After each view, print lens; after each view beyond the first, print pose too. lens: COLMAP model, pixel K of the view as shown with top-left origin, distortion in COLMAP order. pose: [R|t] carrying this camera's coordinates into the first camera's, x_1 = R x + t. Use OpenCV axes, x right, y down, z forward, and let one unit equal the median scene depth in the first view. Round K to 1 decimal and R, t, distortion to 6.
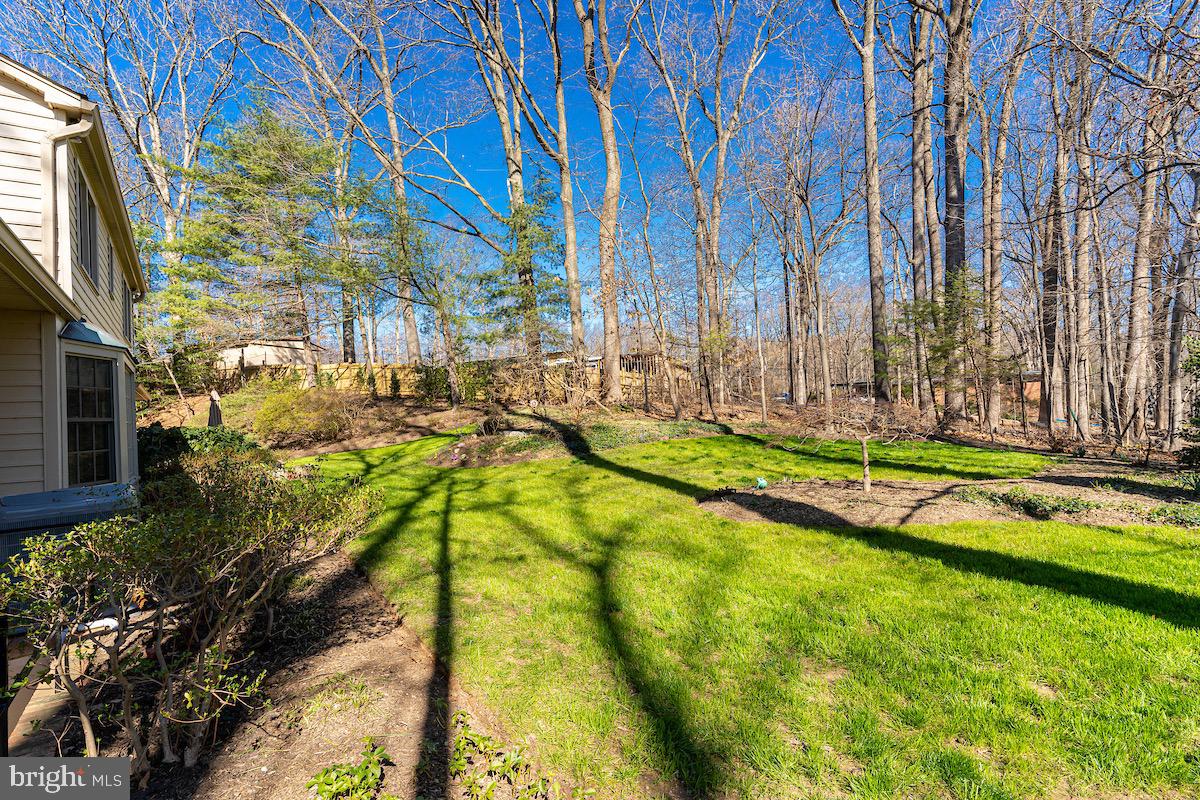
lens RADIAL K [[571.2, 0, 595.5], [0, 571.2, 399.8], [0, 0, 1]] dist [0.001530, 0.000375]
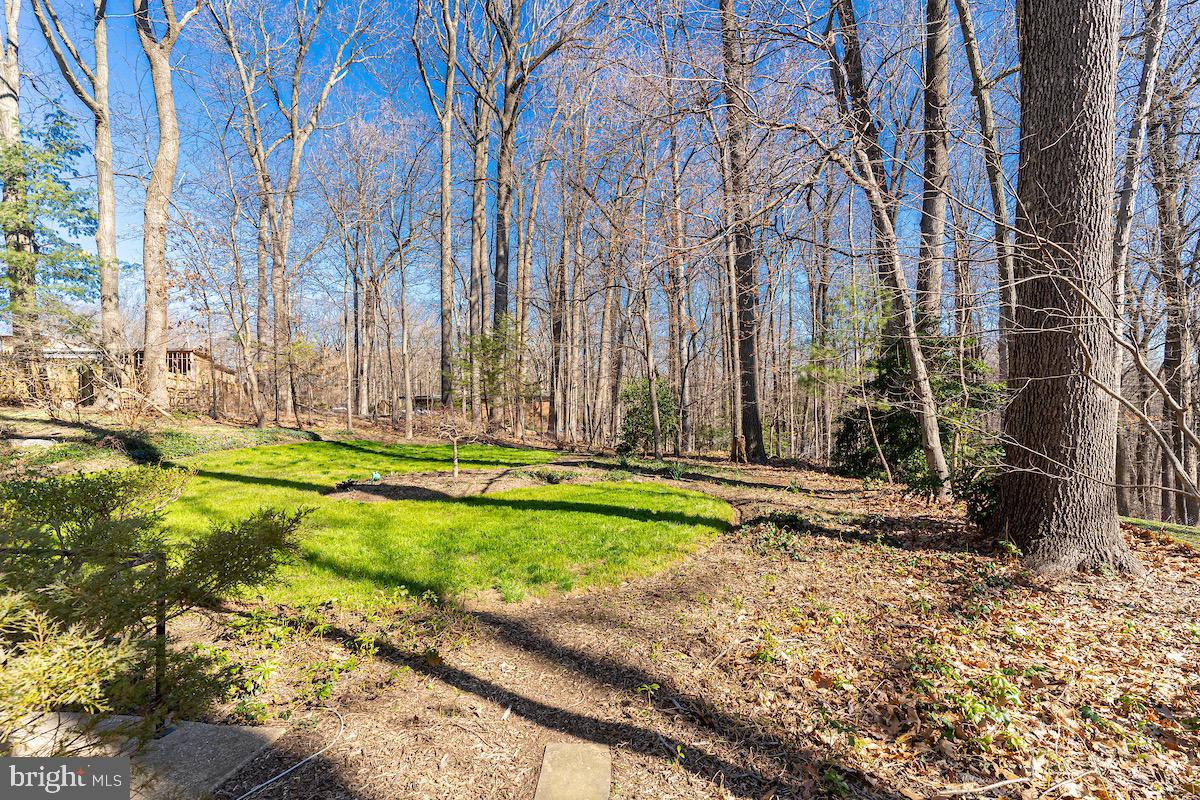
lens RADIAL K [[571.2, 0, 599.6], [0, 571.2, 405.6], [0, 0, 1]] dist [0.001530, 0.000375]
pose [[0.729019, 0.033624, 0.683667, -0.087272], [-0.026571, 0.999430, -0.020819, 0.002765], [-0.683978, -0.002988, 0.729497, -0.097350]]
